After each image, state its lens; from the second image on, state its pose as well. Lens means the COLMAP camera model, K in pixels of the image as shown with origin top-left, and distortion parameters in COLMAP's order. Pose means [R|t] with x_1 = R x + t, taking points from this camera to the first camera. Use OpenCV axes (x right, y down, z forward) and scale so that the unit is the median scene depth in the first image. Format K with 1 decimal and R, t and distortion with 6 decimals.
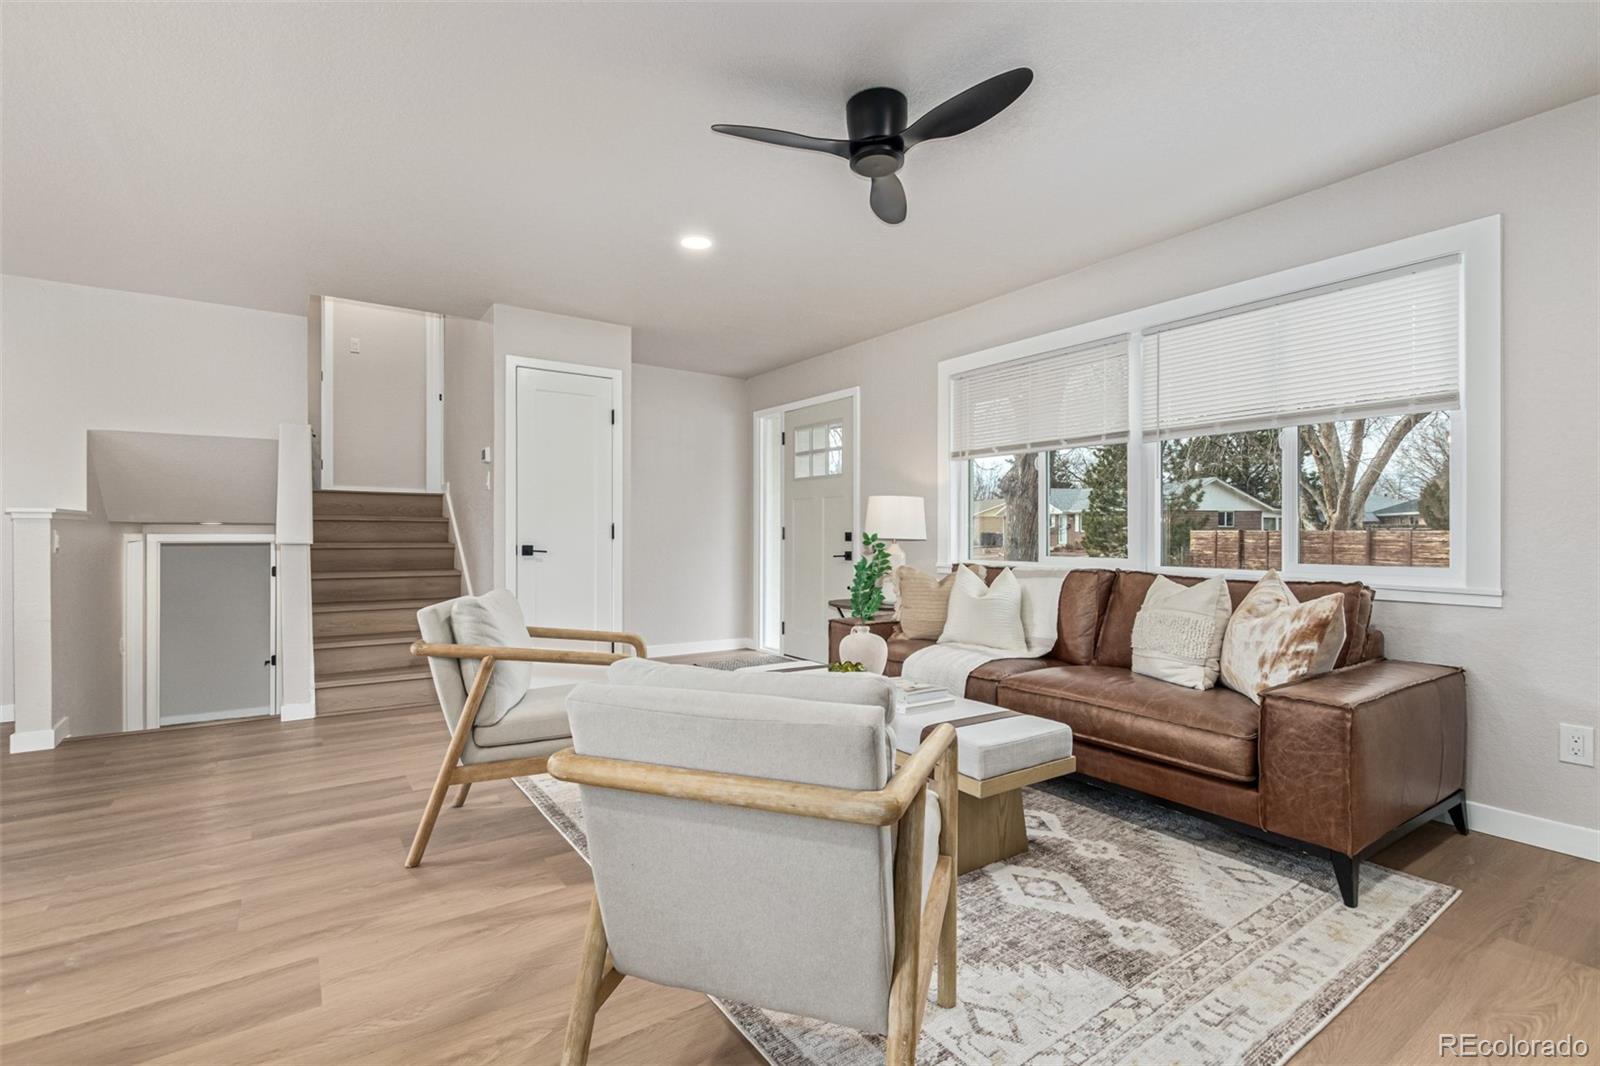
lens RADIAL K [[732.2, 0, 788.9], [0, 732.2, 536.7], [0, 0, 1]] dist [0.012720, -0.000900]
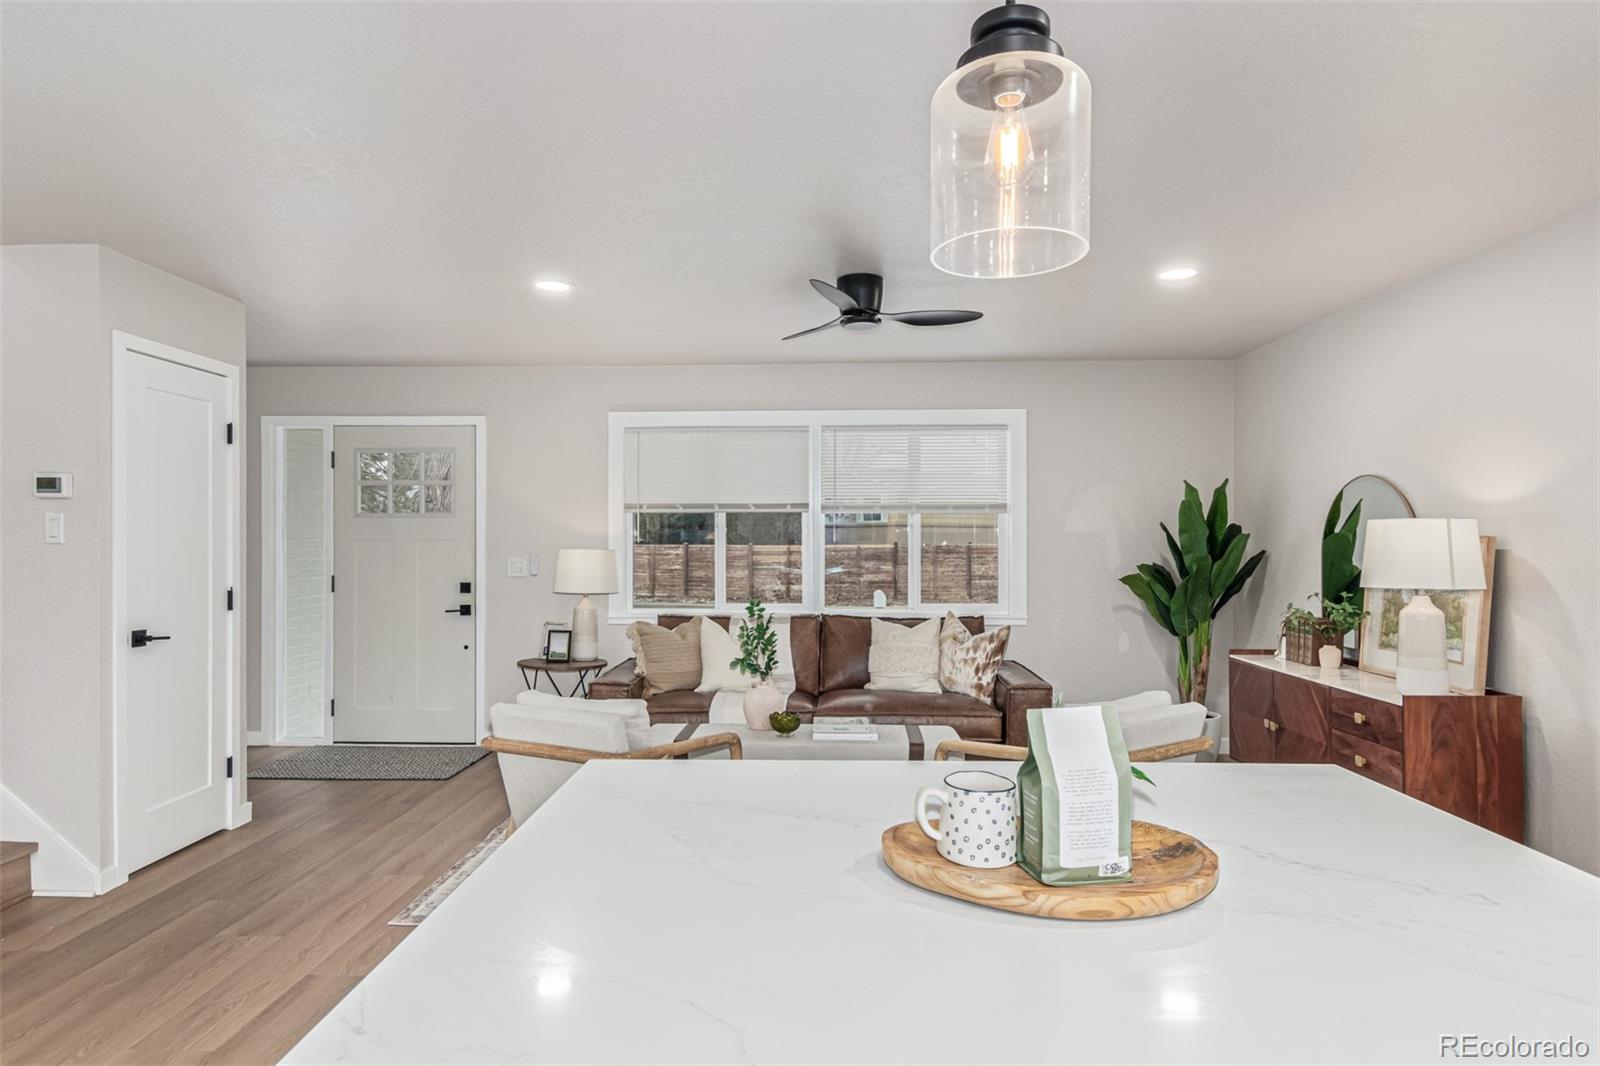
lens RADIAL K [[881.0, 0, 795.1], [0, 881.0, 538.8], [0, 0, 1]] dist [0.001053, 0.000095]
pose [[0.599286, 0.001371, 0.800534, -0.777937], [0.005822, 0.999965, -0.006071, -0.073981], [-0.800514, 0.008299, 0.599257, 0.106108]]
